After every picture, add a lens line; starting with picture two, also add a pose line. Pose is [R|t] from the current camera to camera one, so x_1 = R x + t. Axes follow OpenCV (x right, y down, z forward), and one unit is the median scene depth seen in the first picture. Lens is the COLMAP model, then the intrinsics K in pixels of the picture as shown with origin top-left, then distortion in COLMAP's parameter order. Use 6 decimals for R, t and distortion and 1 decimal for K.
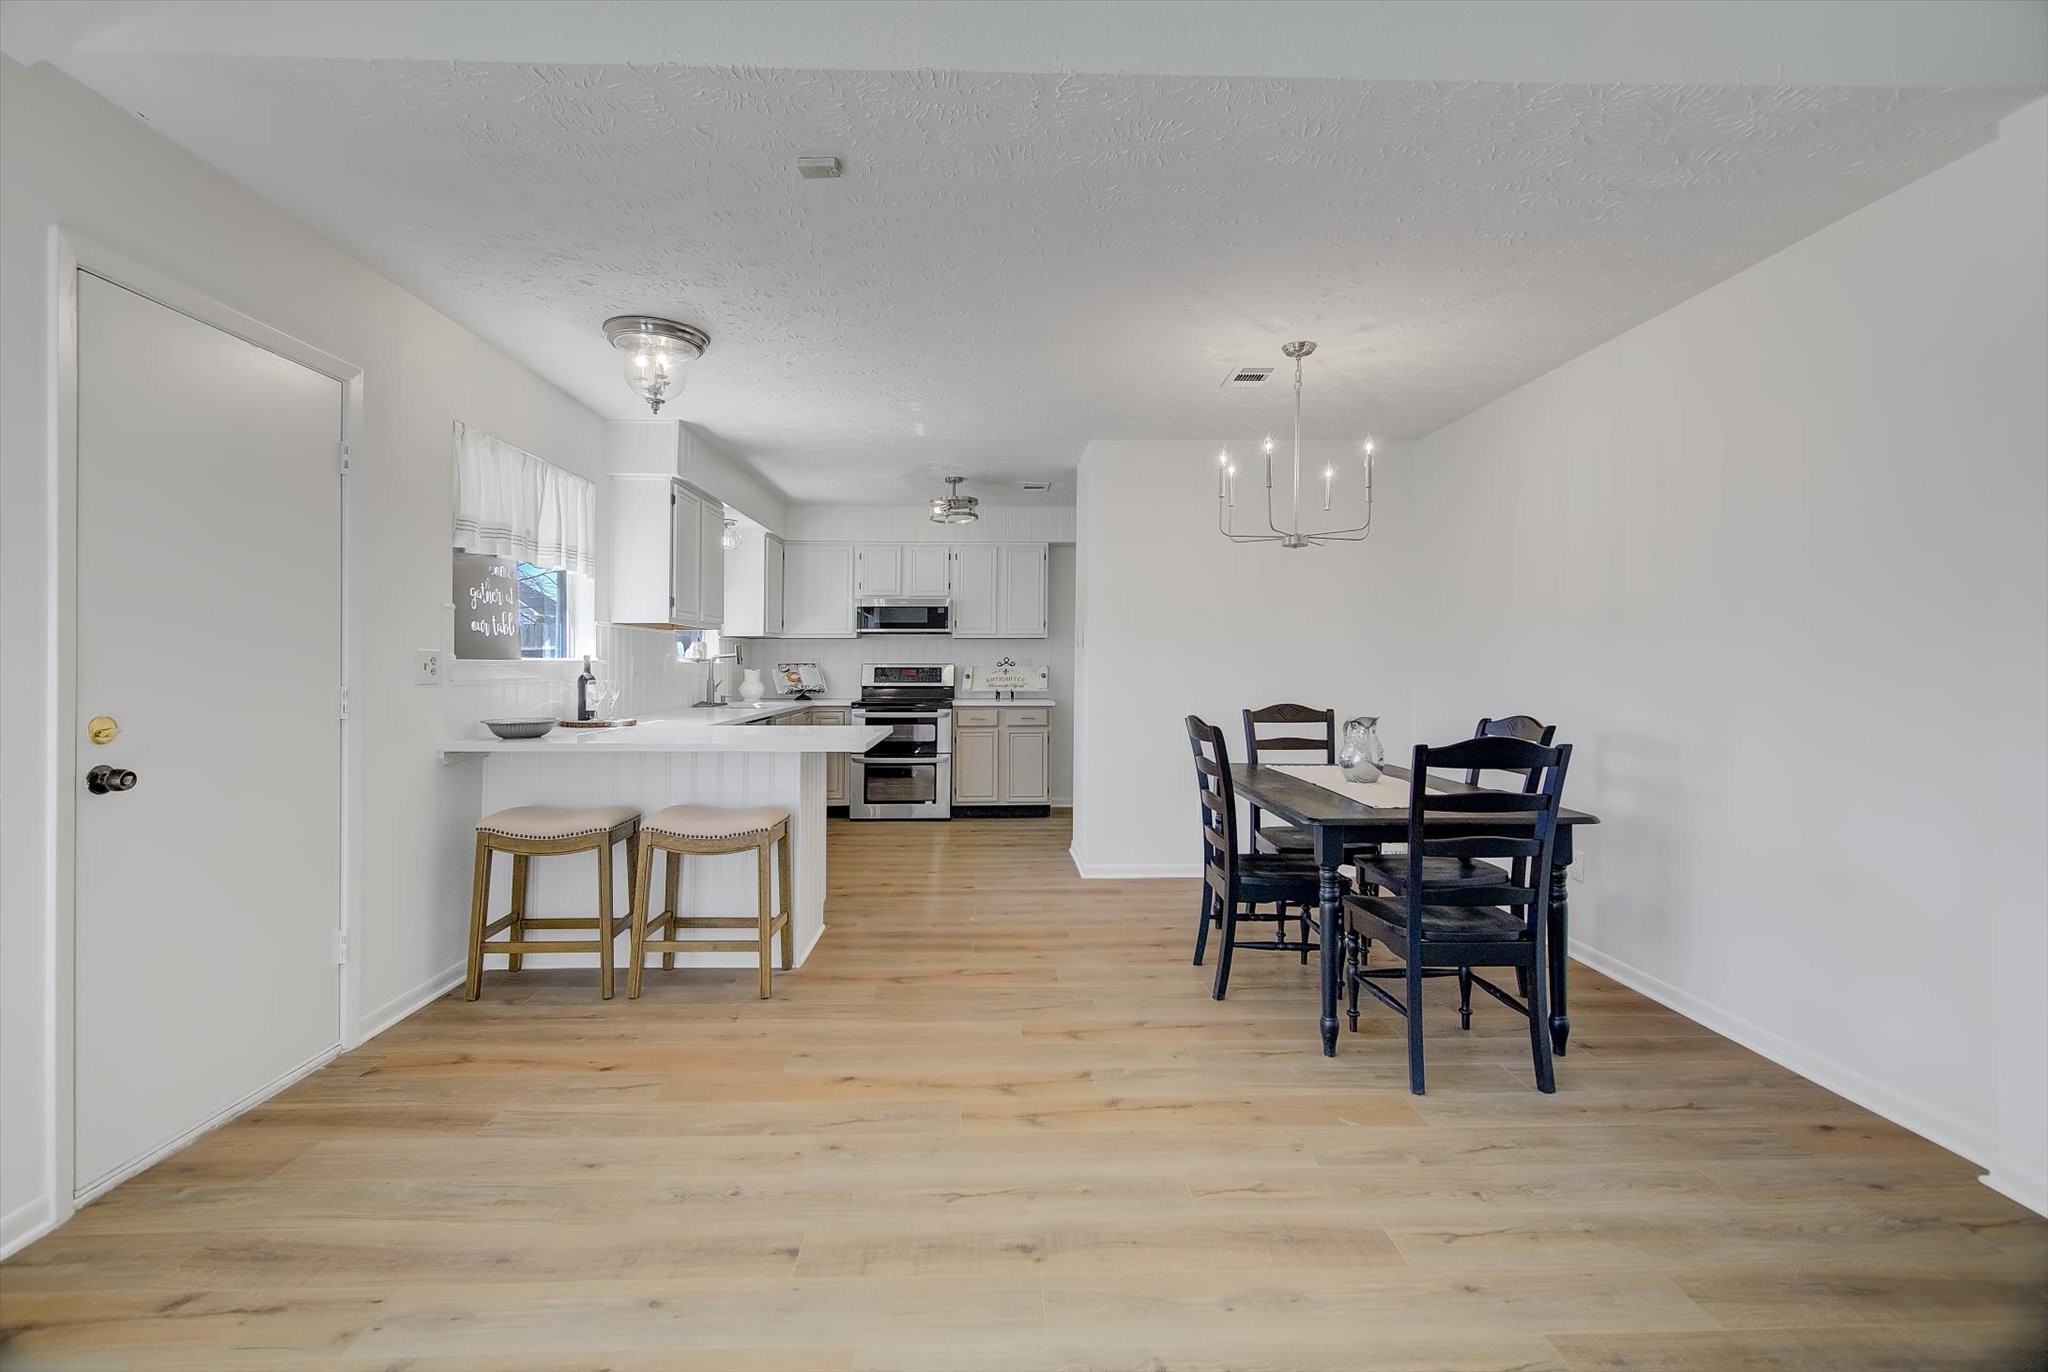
lens RADIAL K [[907.9, 0, 1024.9], [0, 907.9, 660.3], [0, 0, 1]] dist [0.001257, 0.000350]
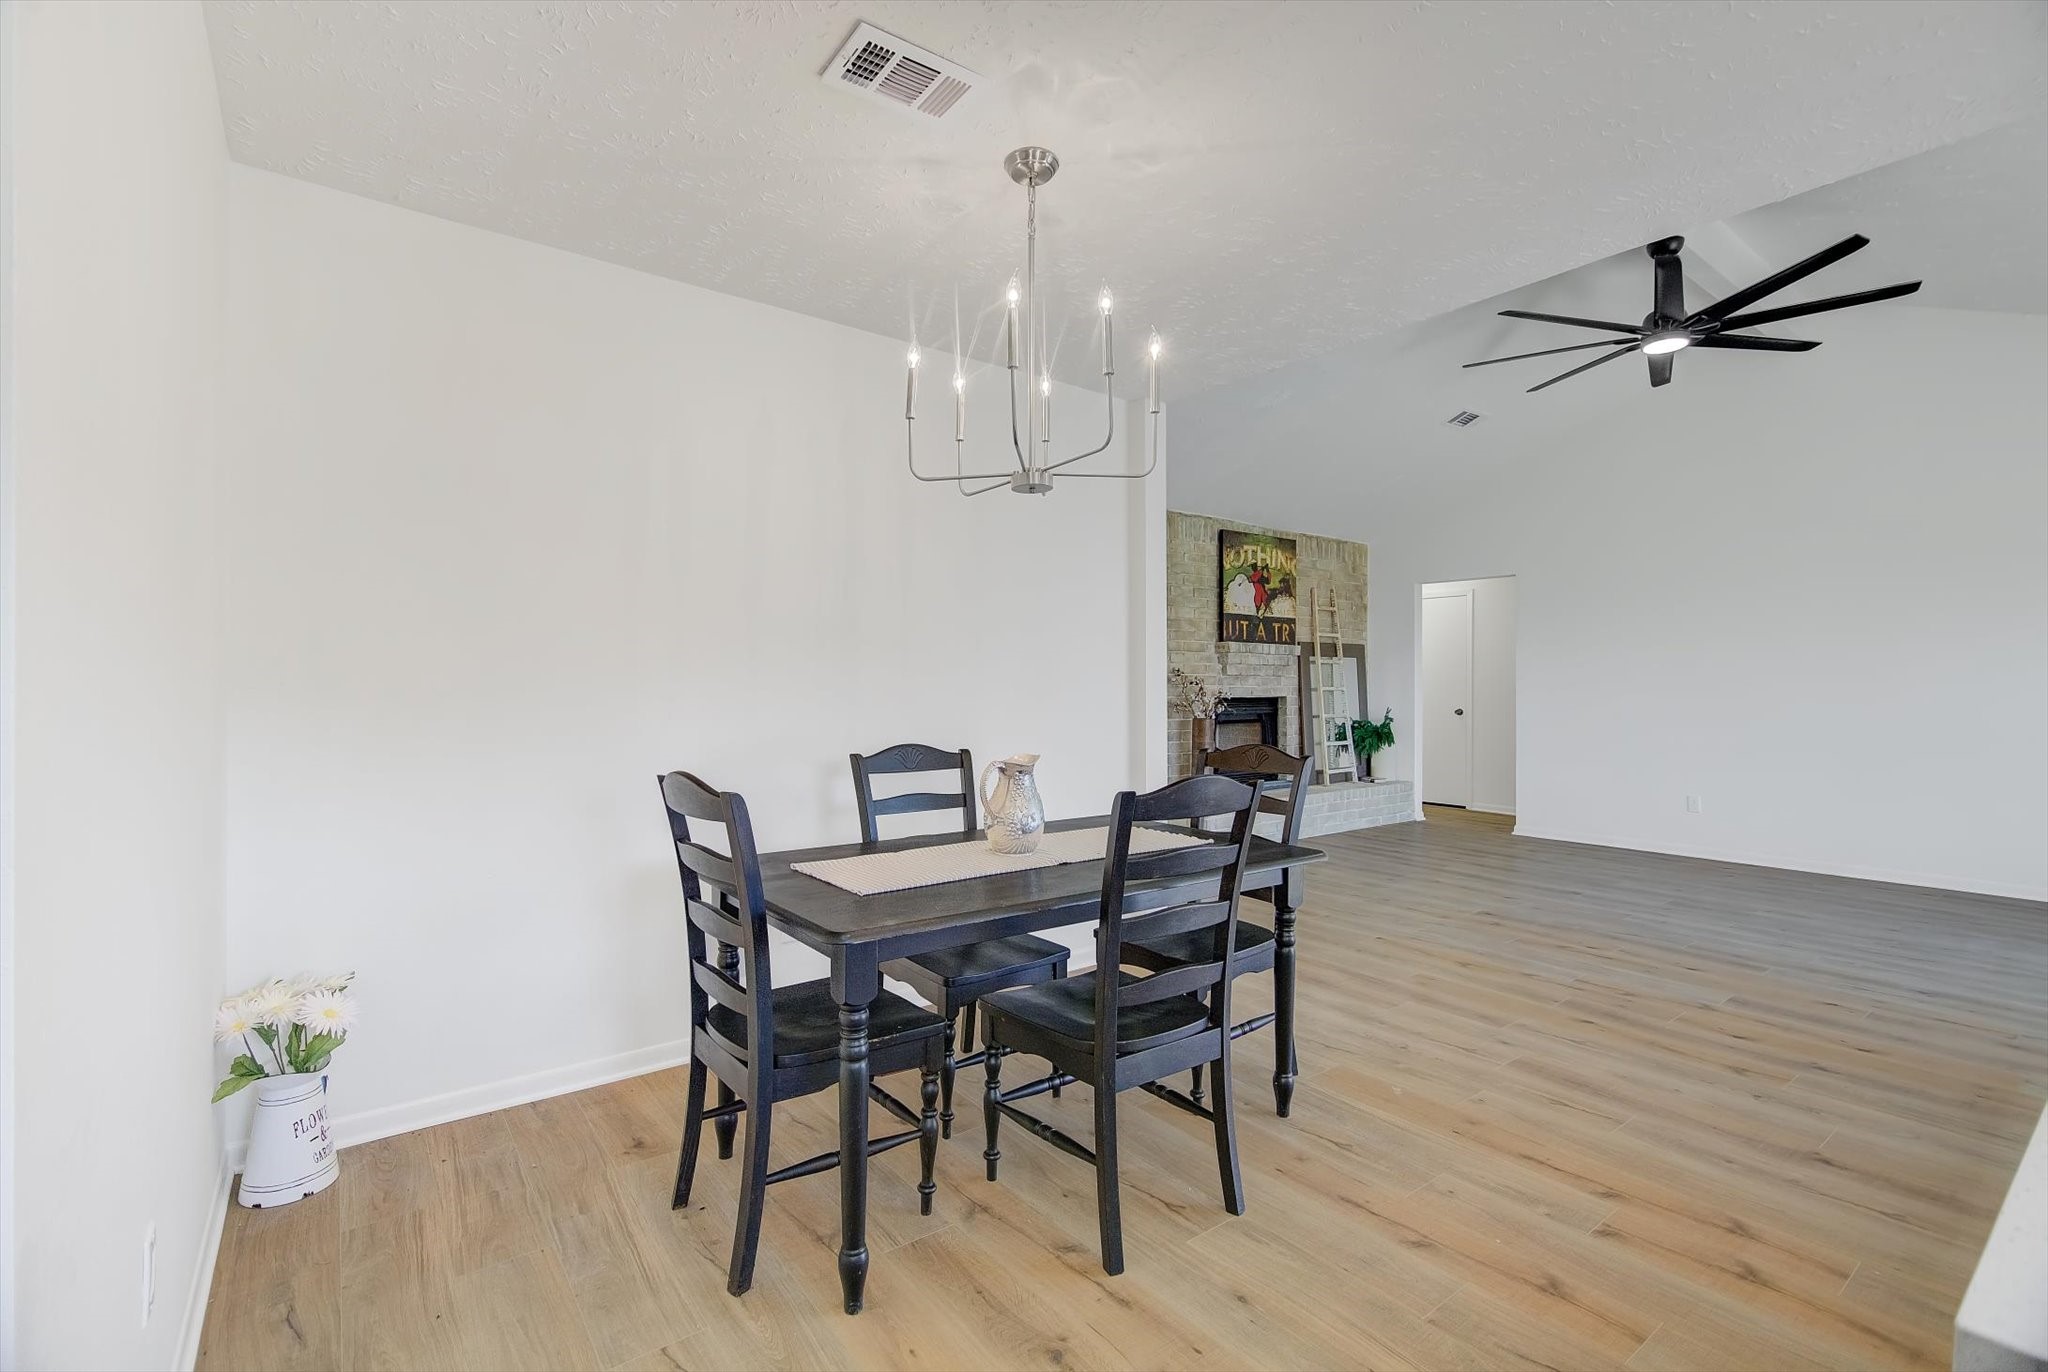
lens RADIAL K [[913.0, 0, 1016.9], [0, 913.0, 646.4], [0, 0, 1]] dist [-0.000148, 0.000228]
pose [[-0.571847, 0.032871, 0.819701, -0.180030], [-0.006412, 0.998987, -0.044534, 0.006084], [-0.820335, -0.030723, -0.571057, 1.160626]]
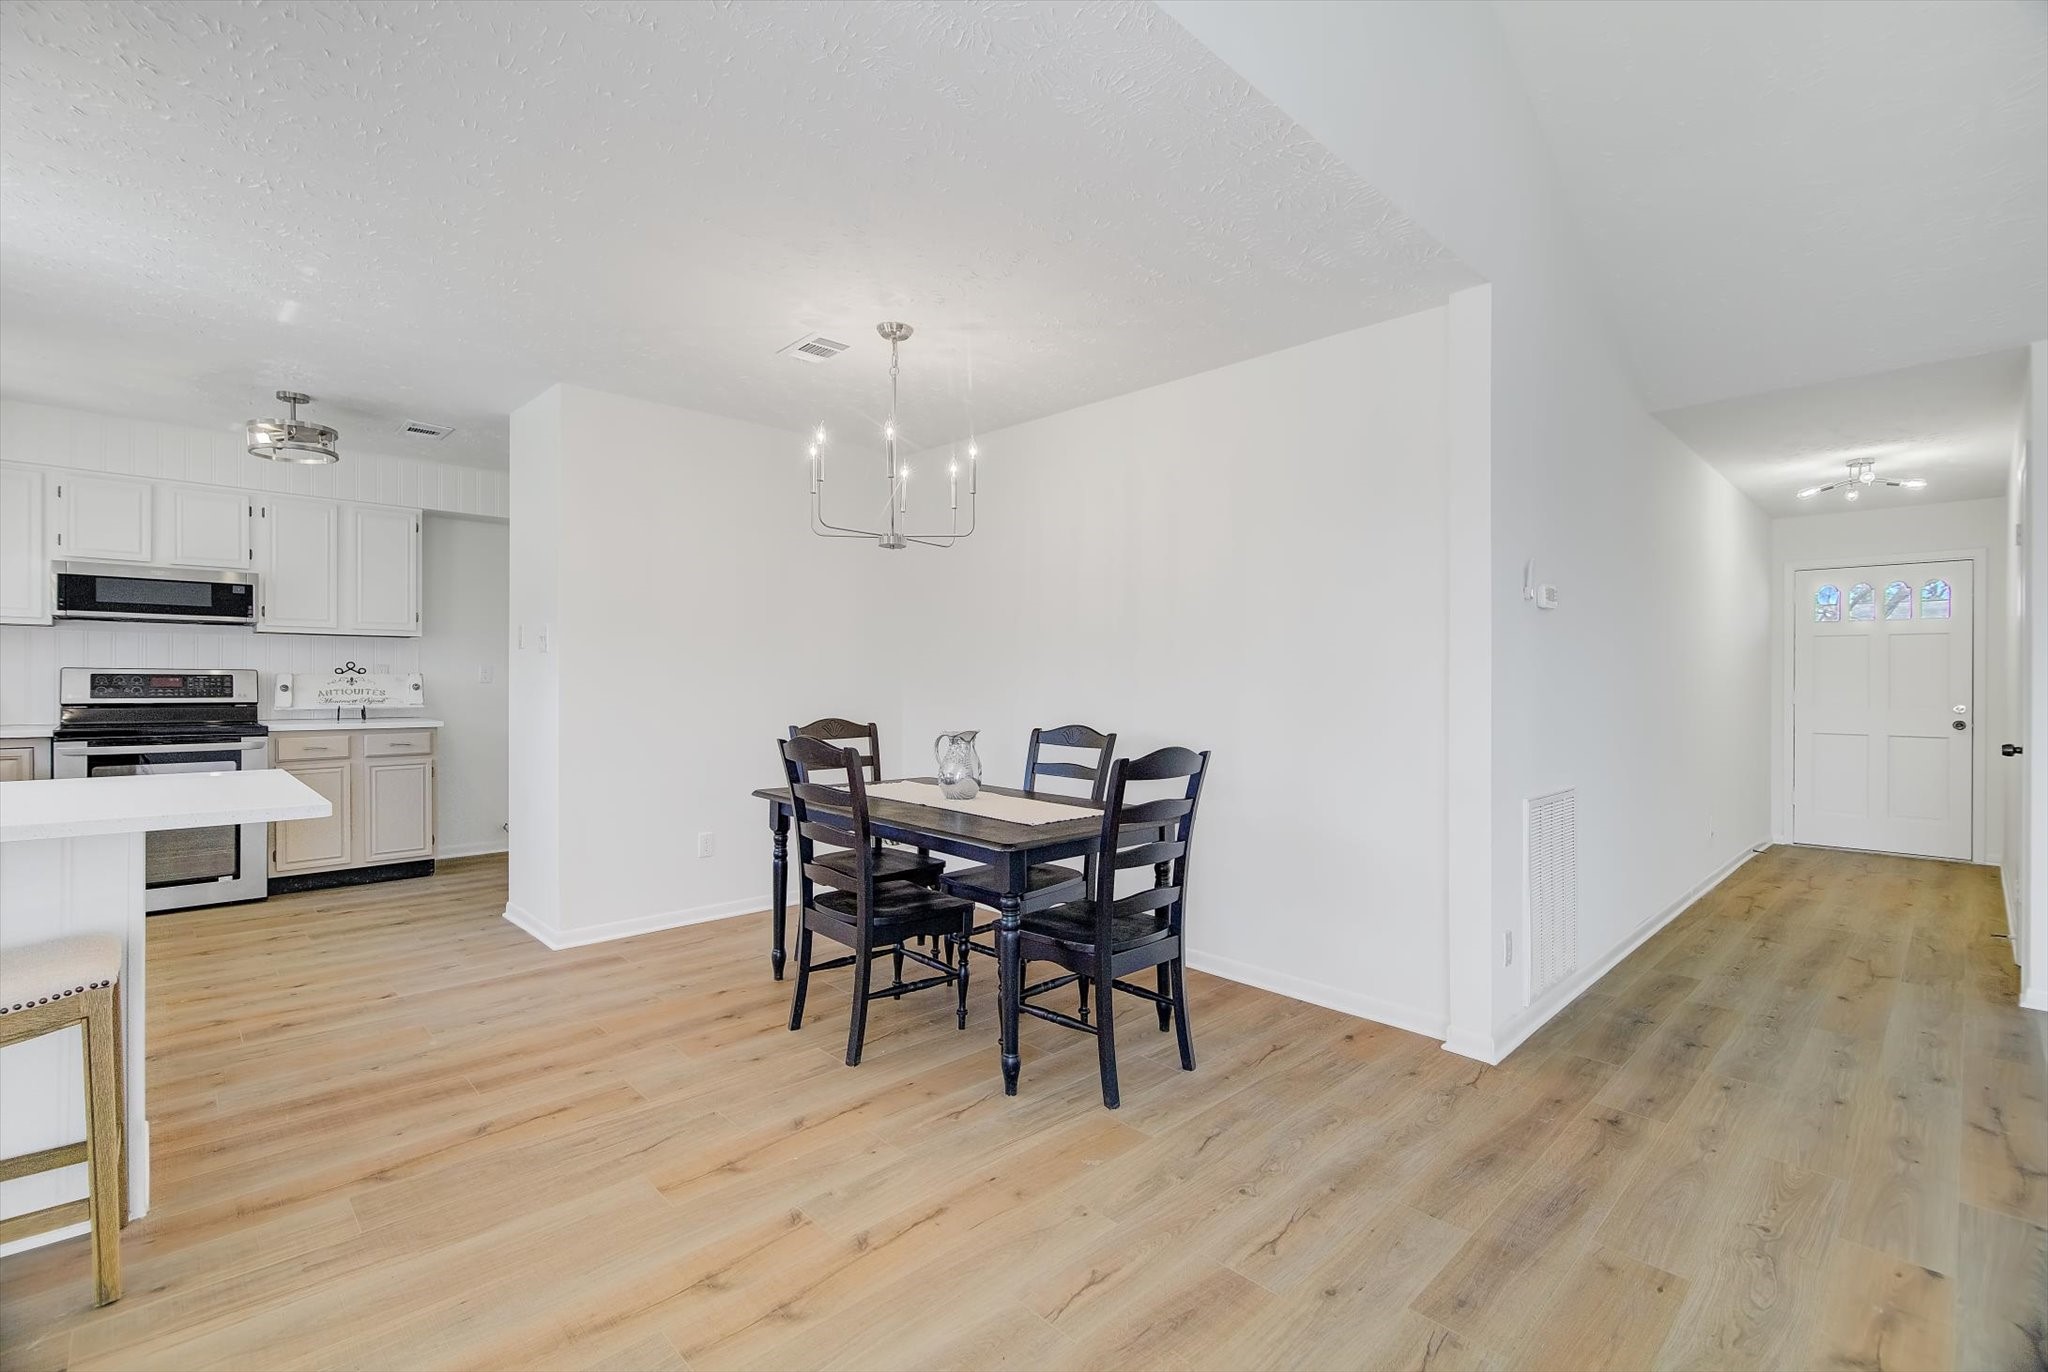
lens RADIAL K [[905.7, 0, 1016.9], [0, 905.7, 681.1], [0, 0, 1]] dist [0.001737, 0.000126]
pose [[0.746215, 0.004114, 0.665692, -0.187047], [-0.011897, 0.999904, 0.007157, 0.001647], [-0.665598, -0.013260, 0.746192, 0.201243]]
